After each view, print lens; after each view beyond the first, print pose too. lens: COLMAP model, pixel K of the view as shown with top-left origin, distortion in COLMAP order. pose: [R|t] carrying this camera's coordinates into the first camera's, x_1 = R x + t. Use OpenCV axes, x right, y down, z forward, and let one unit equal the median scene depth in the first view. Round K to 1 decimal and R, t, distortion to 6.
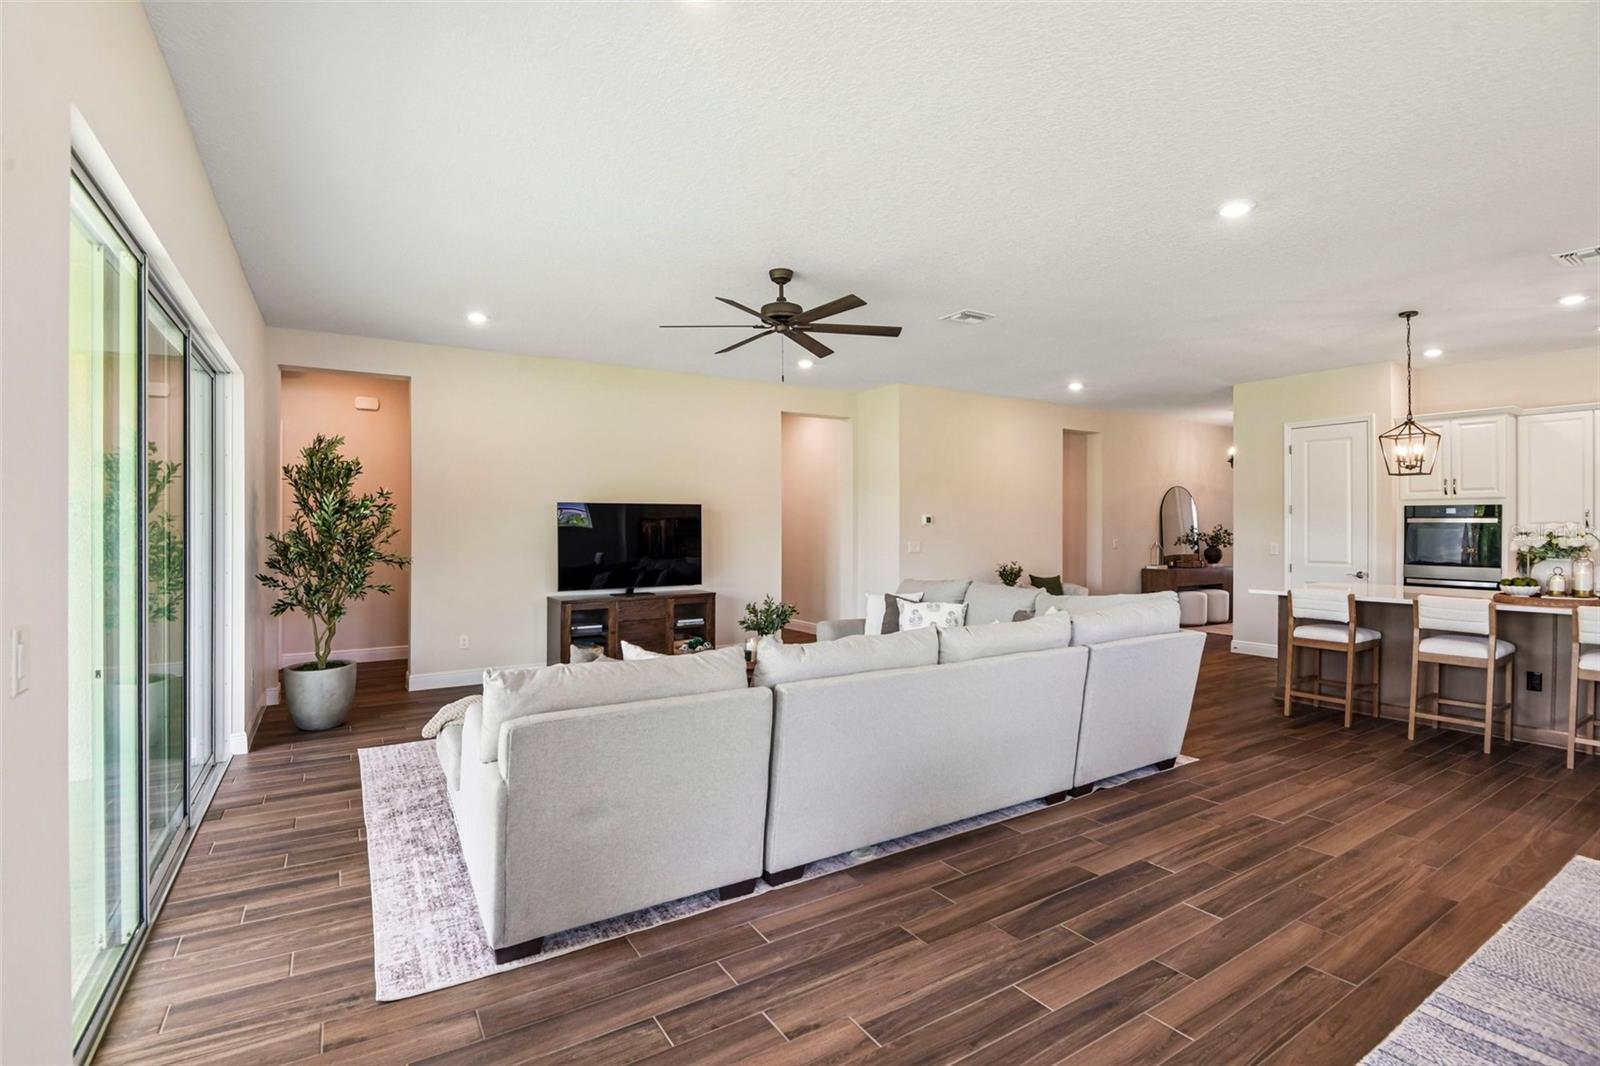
lens RADIAL K [[743.1, 0, 797.1], [0, 743.1, 527.8], [0, 0, 1]] dist [-0.044797, -0.000719]
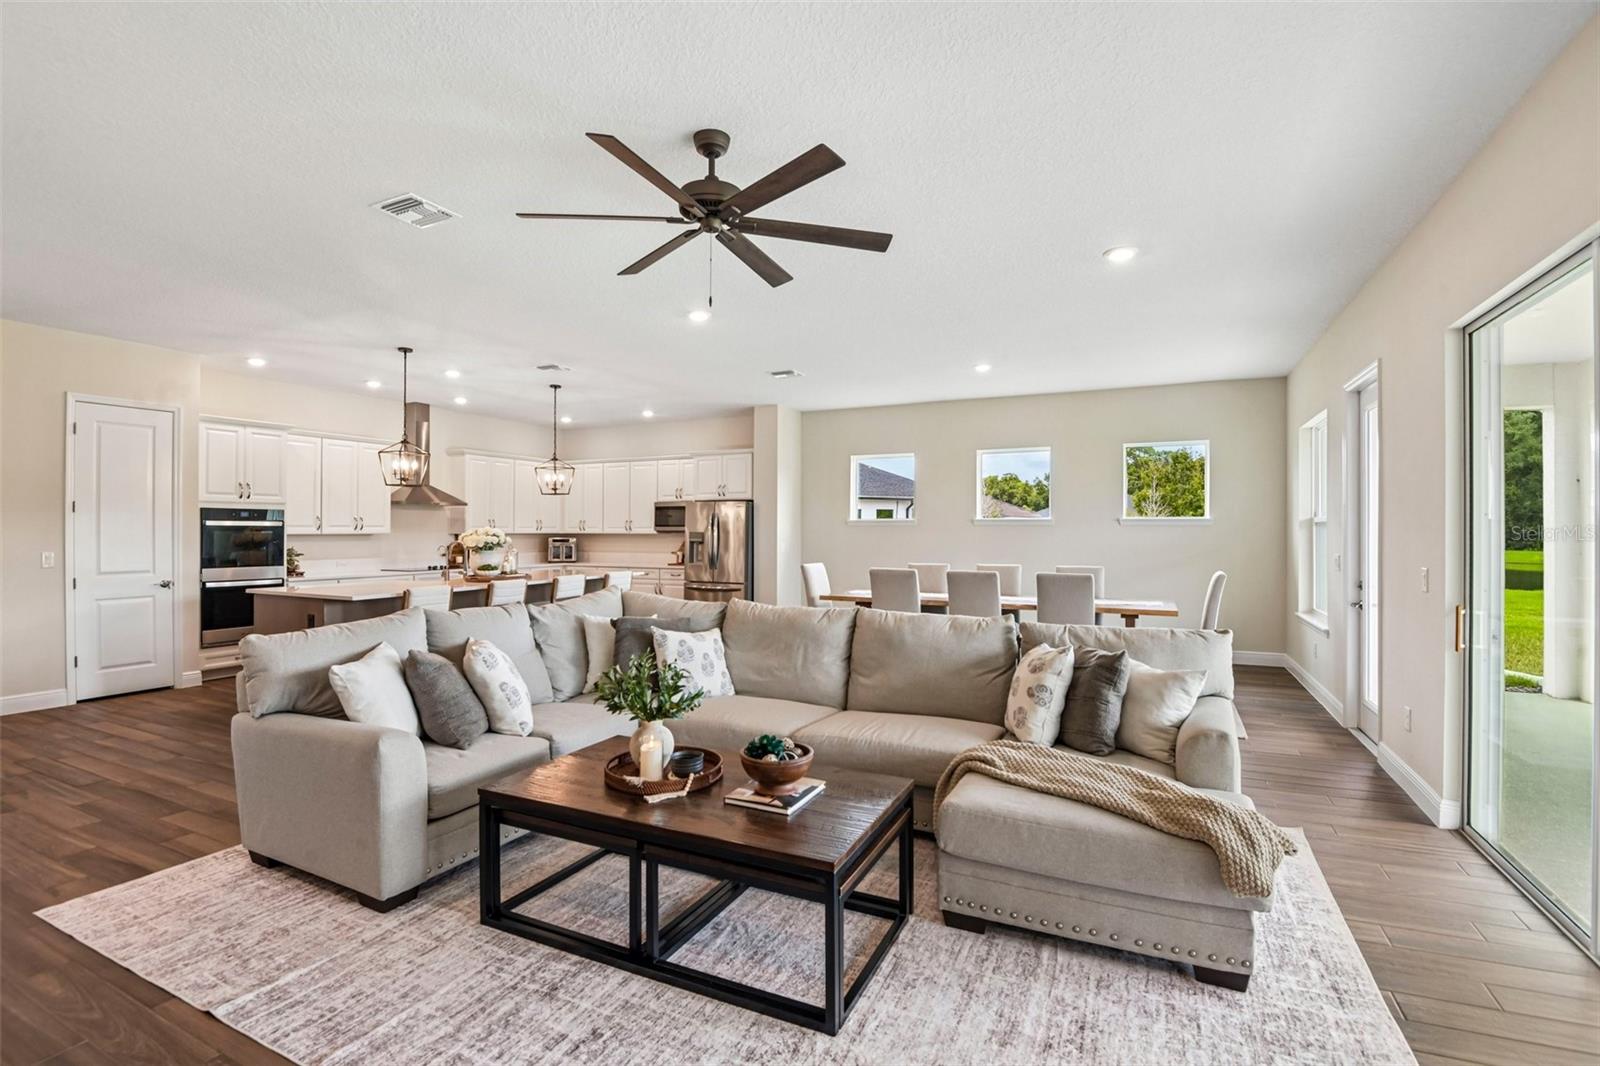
lens RADIAL K [[758.5, 0, 800.0], [0, 758.5, 533.0], [0, 0, 1]] dist [-0.000842, -0.025771]
pose [[-0.548879, -0.002248, 0.835899, -0.563878], [0.001789, 0.999991, 0.003864, 0.000856], [-0.835900, 0.003616, -0.548870, 1.179286]]
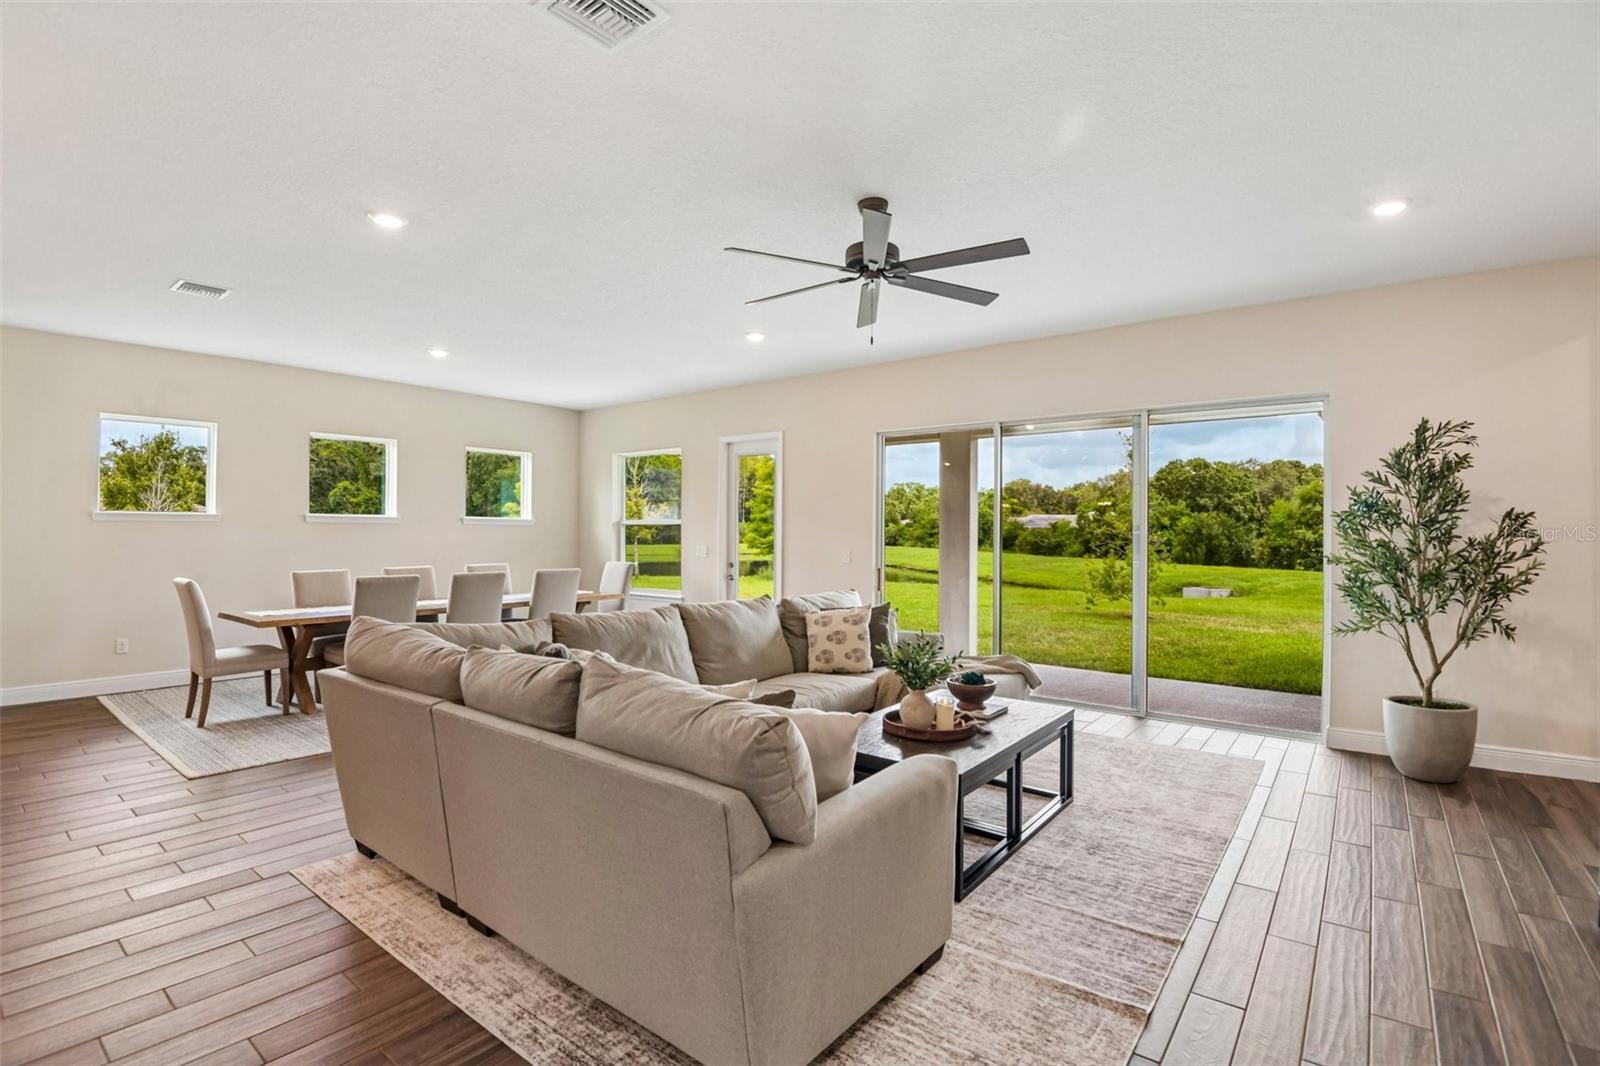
lens RADIAL K [[743.2, 0, 801.3], [0, 743.2, 547.2], [0, 0, 1]] dist [-0.012742, -0.011628]
pose [[-0.936470, 0.001780, -0.350743, 0.297408], [-0.008014, 0.999618, 0.026468, -0.006811], [0.350656, 0.027597, -0.936098, 1.527490]]
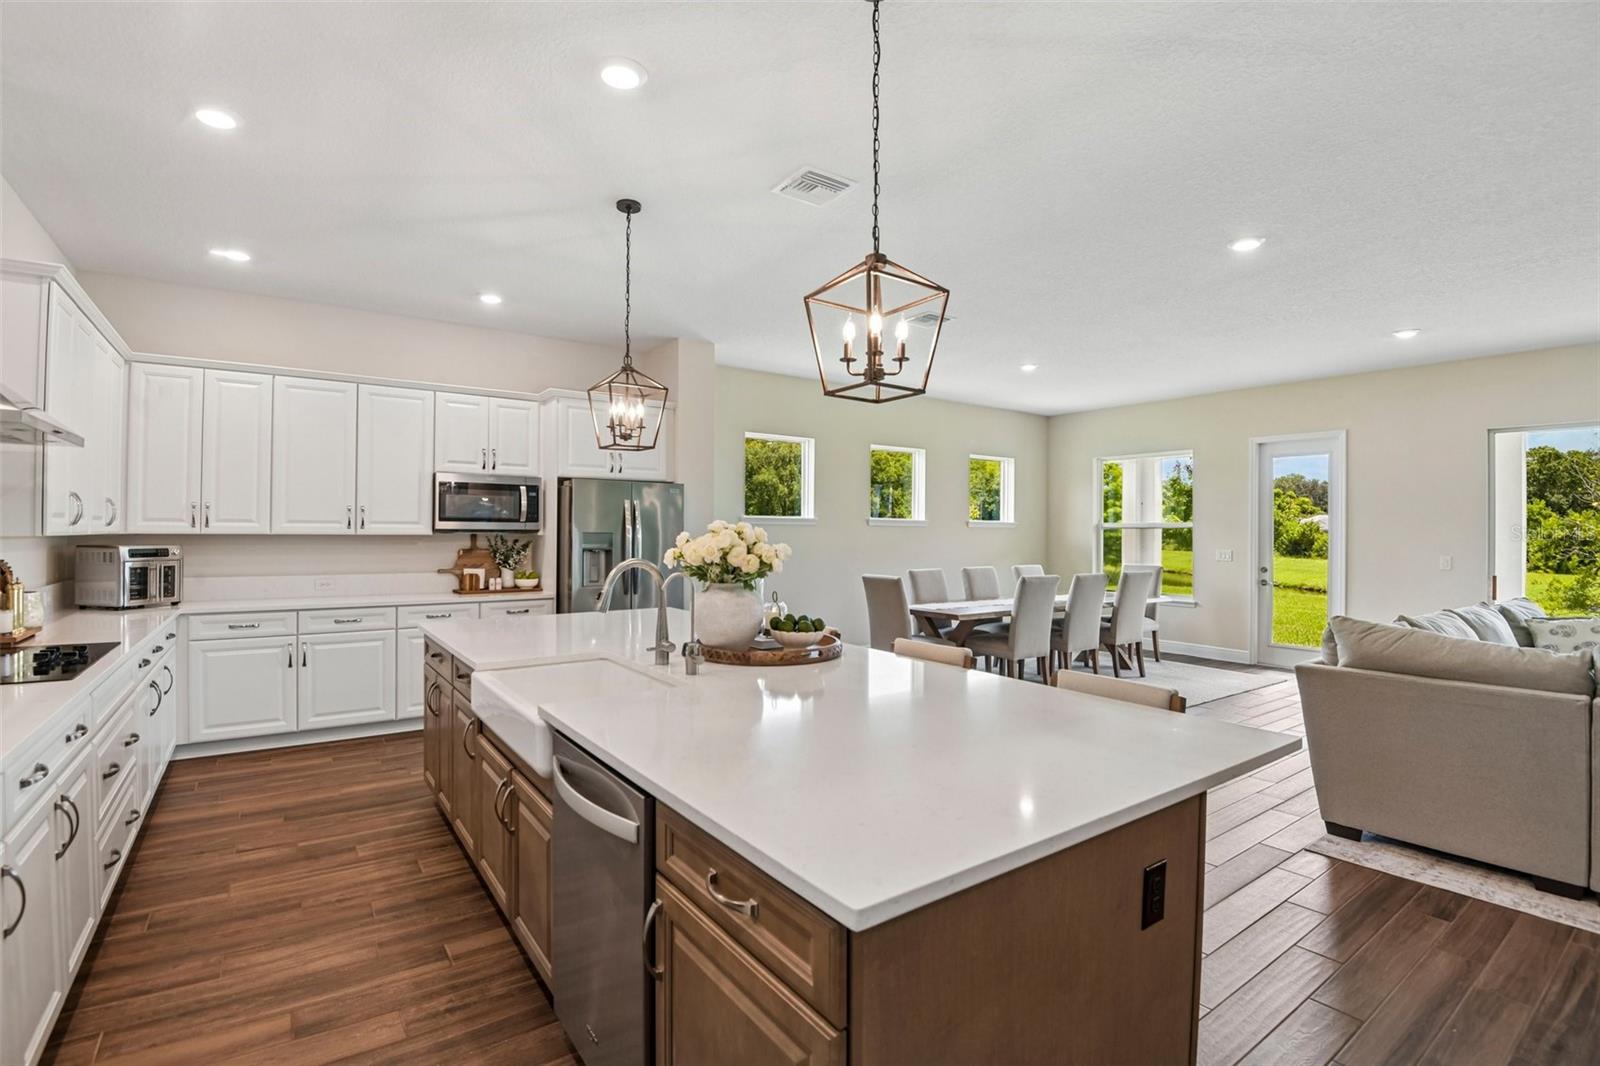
lens RADIAL K [[740.7, 0, 799.3], [0, 740.7, 521.9], [0, 0, 1]] dist [-0.012264, -0.023118]
pose [[-0.997595, -0.008827, -0.068742, 0.947350], [-0.008310, 0.999935, -0.007802, -0.004066], [0.068806, -0.007212, -0.997604, 1.431709]]
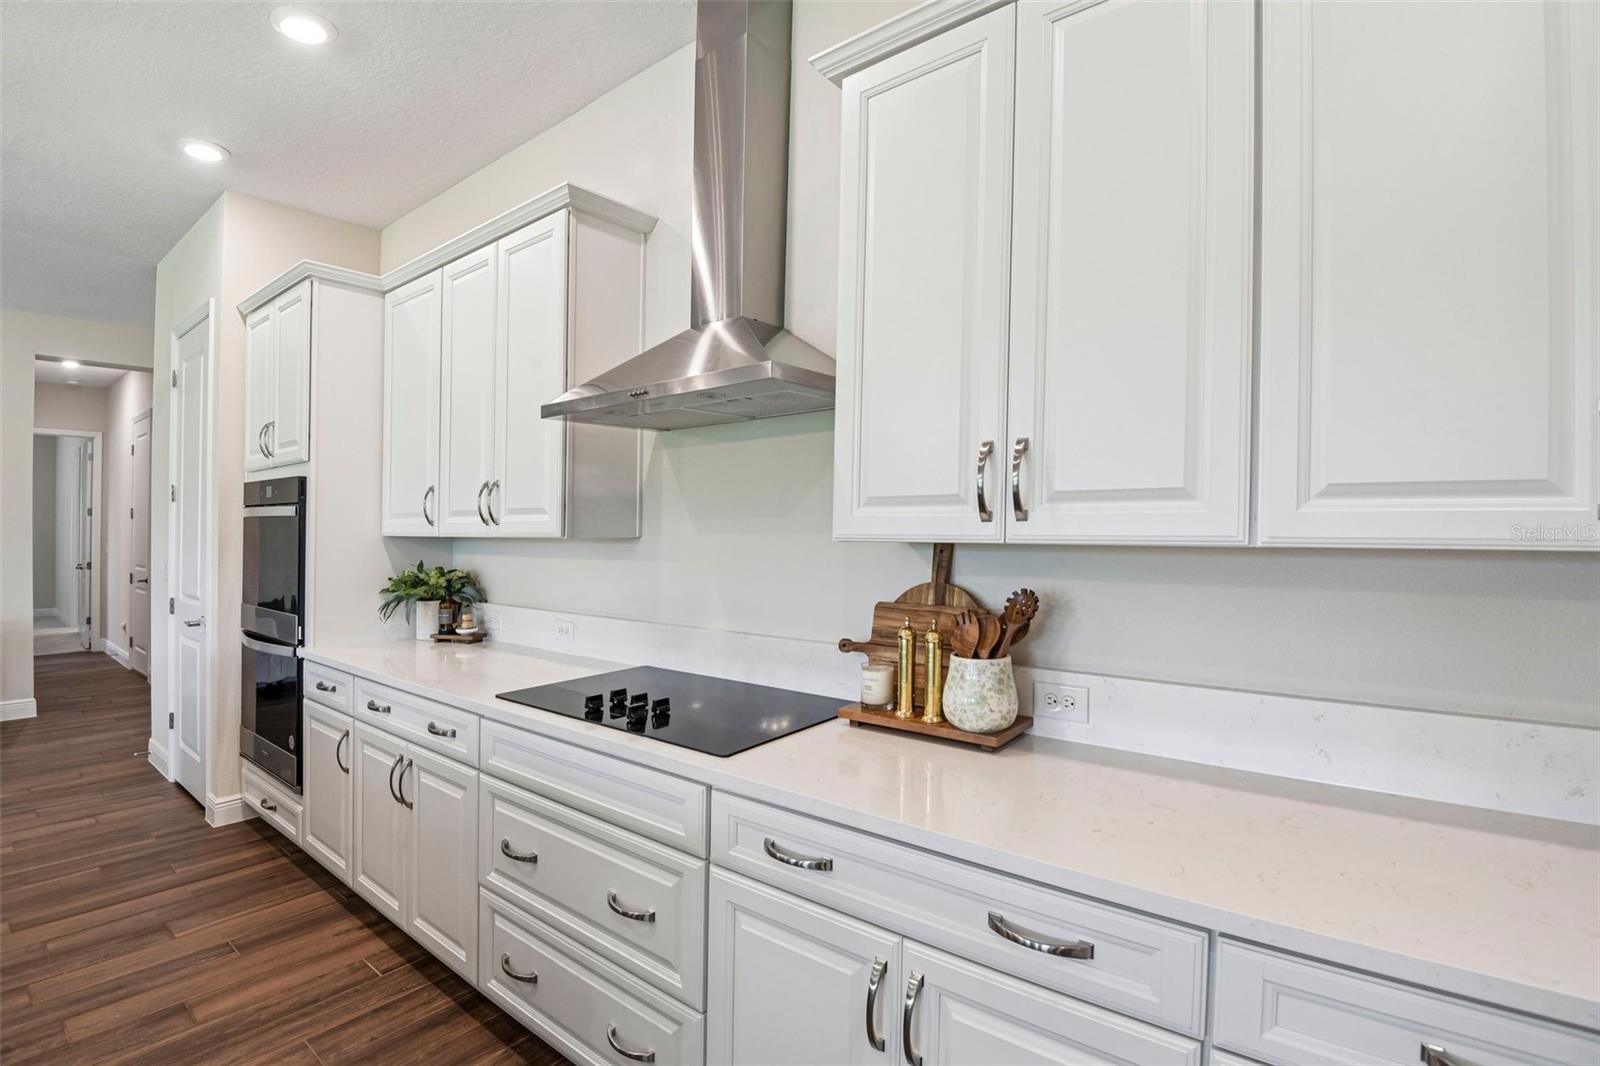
lens RADIAL K [[743.2, 0, 801.3], [0, 743.2, 547.2], [0, 0, 1]] dist [-0.012742, -0.011628]
pose [[0.938913, -0.014242, 0.343859, 1.376864], [0.005654, 0.999647, 0.025967, 0.002439], [-0.344107, -0.022437, 0.938662, 0.538468]]
